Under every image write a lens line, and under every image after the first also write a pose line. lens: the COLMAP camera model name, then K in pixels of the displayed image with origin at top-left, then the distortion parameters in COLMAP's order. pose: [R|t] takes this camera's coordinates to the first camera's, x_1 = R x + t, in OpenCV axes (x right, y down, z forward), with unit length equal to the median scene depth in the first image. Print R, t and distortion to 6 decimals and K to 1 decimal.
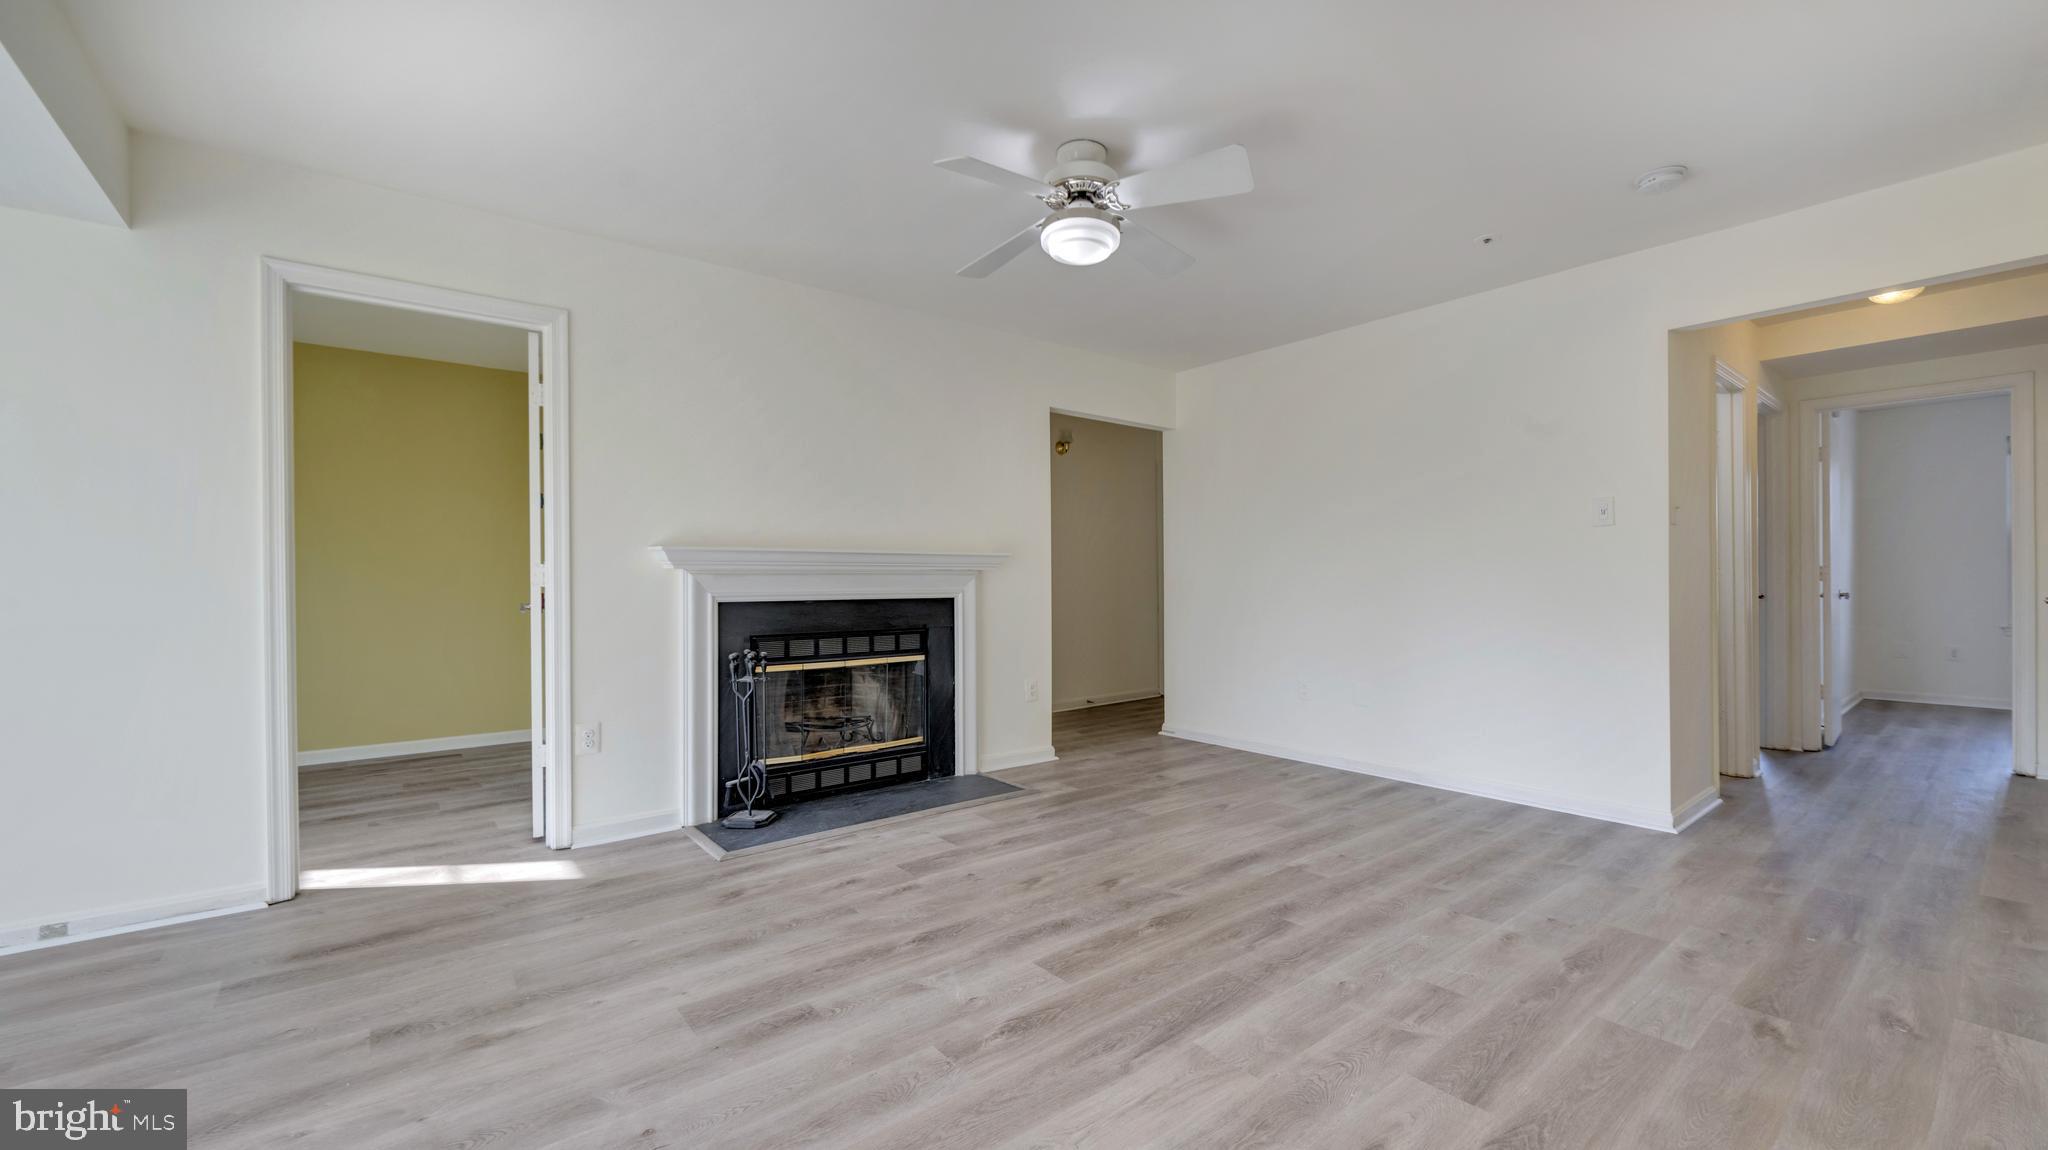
lens RADIAL K [[808.5, 0, 1013.6], [0, 808.5, 580.7], [0, 0, 1]] dist [-0.005436, -0.000112]
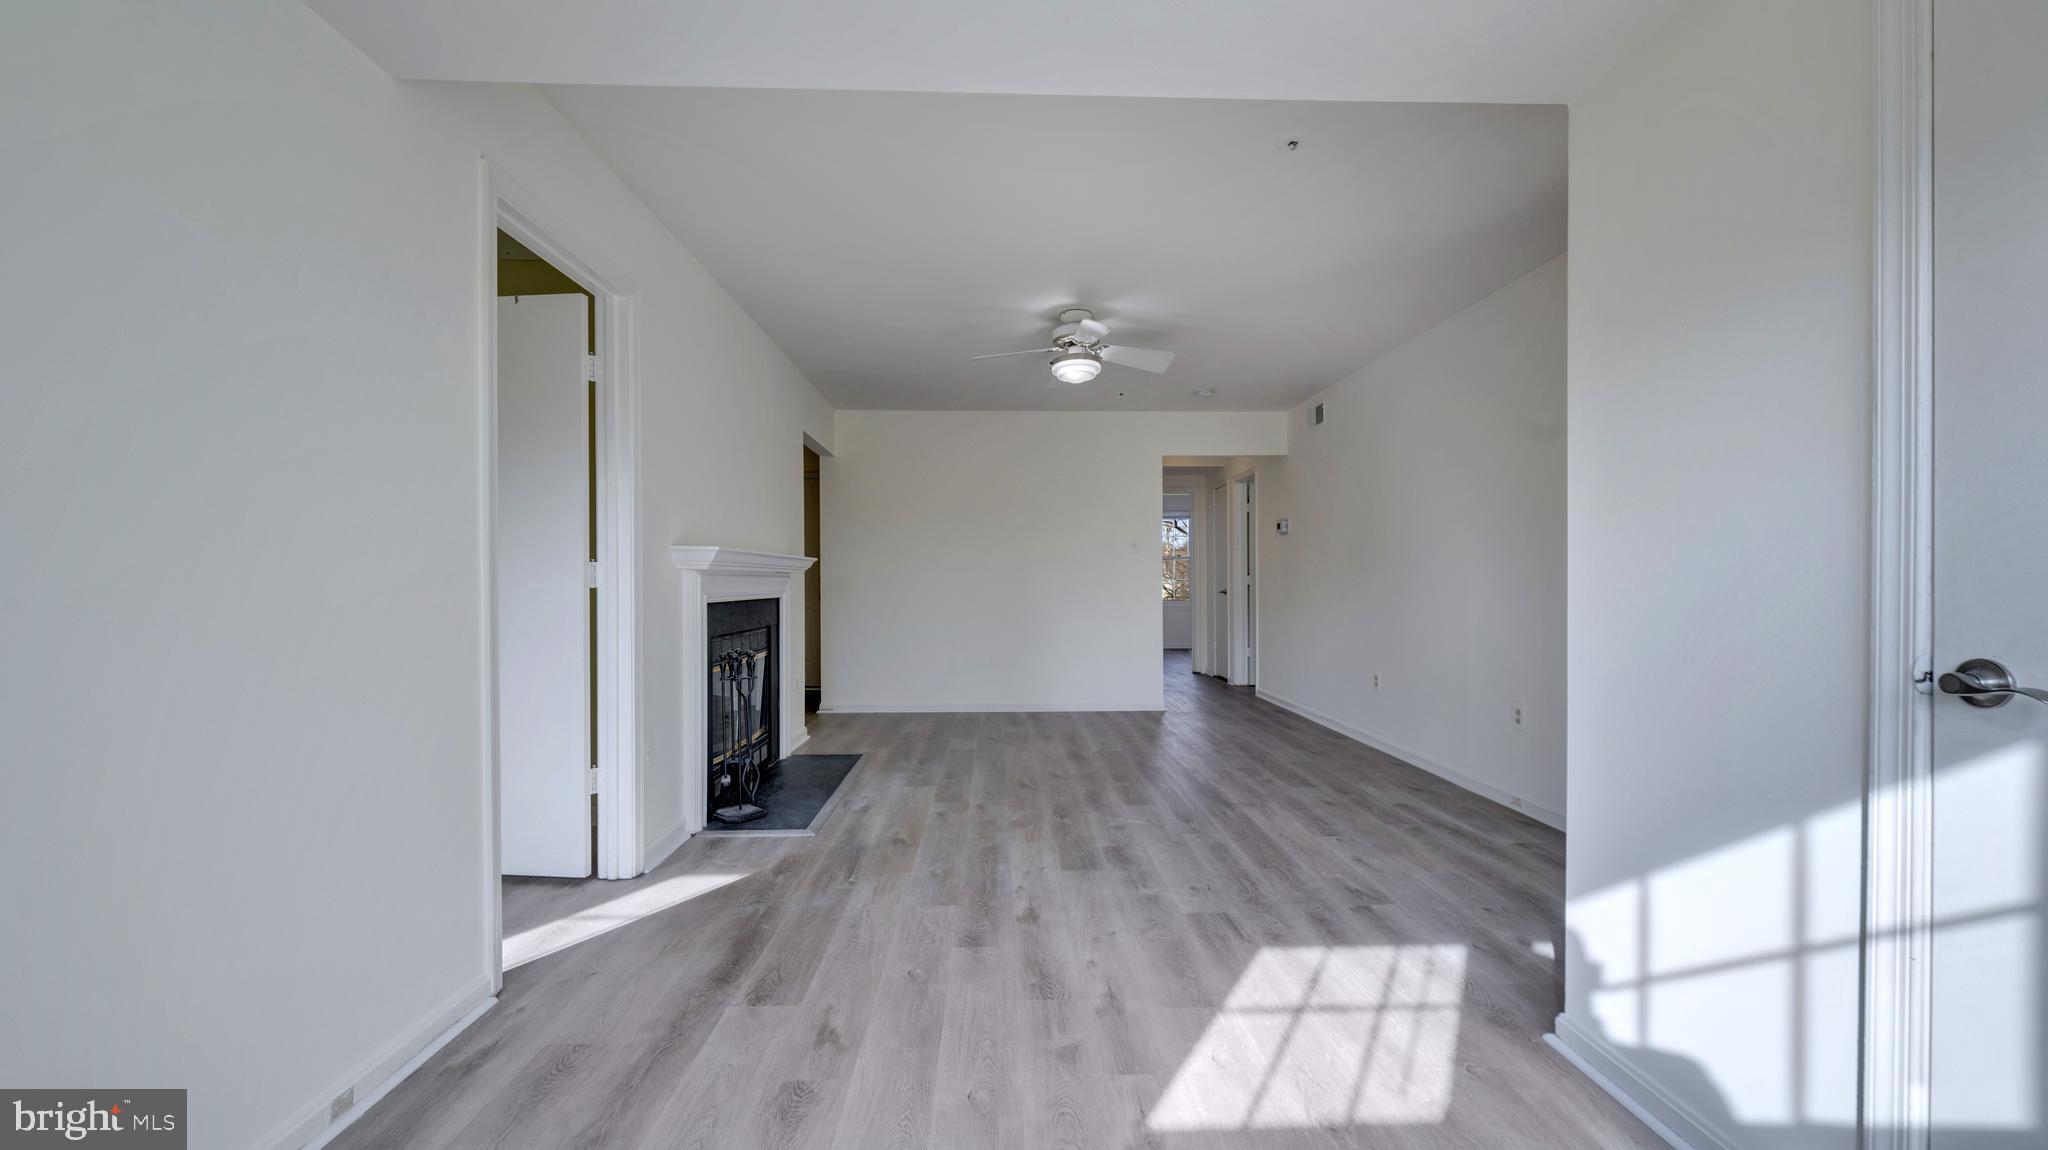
lens RADIAL K [[808.5, 0, 1012.1], [0, 808.5, 577.8], [0, 0, 1]] dist [-0.005436, -0.000112]
pose [[0.601021, 0.008674, 0.799186, -1.343778], [-0.001013, 0.999949, -0.010091, 0.008148], [-0.799233, 0.005255, 0.600998, 0.148946]]
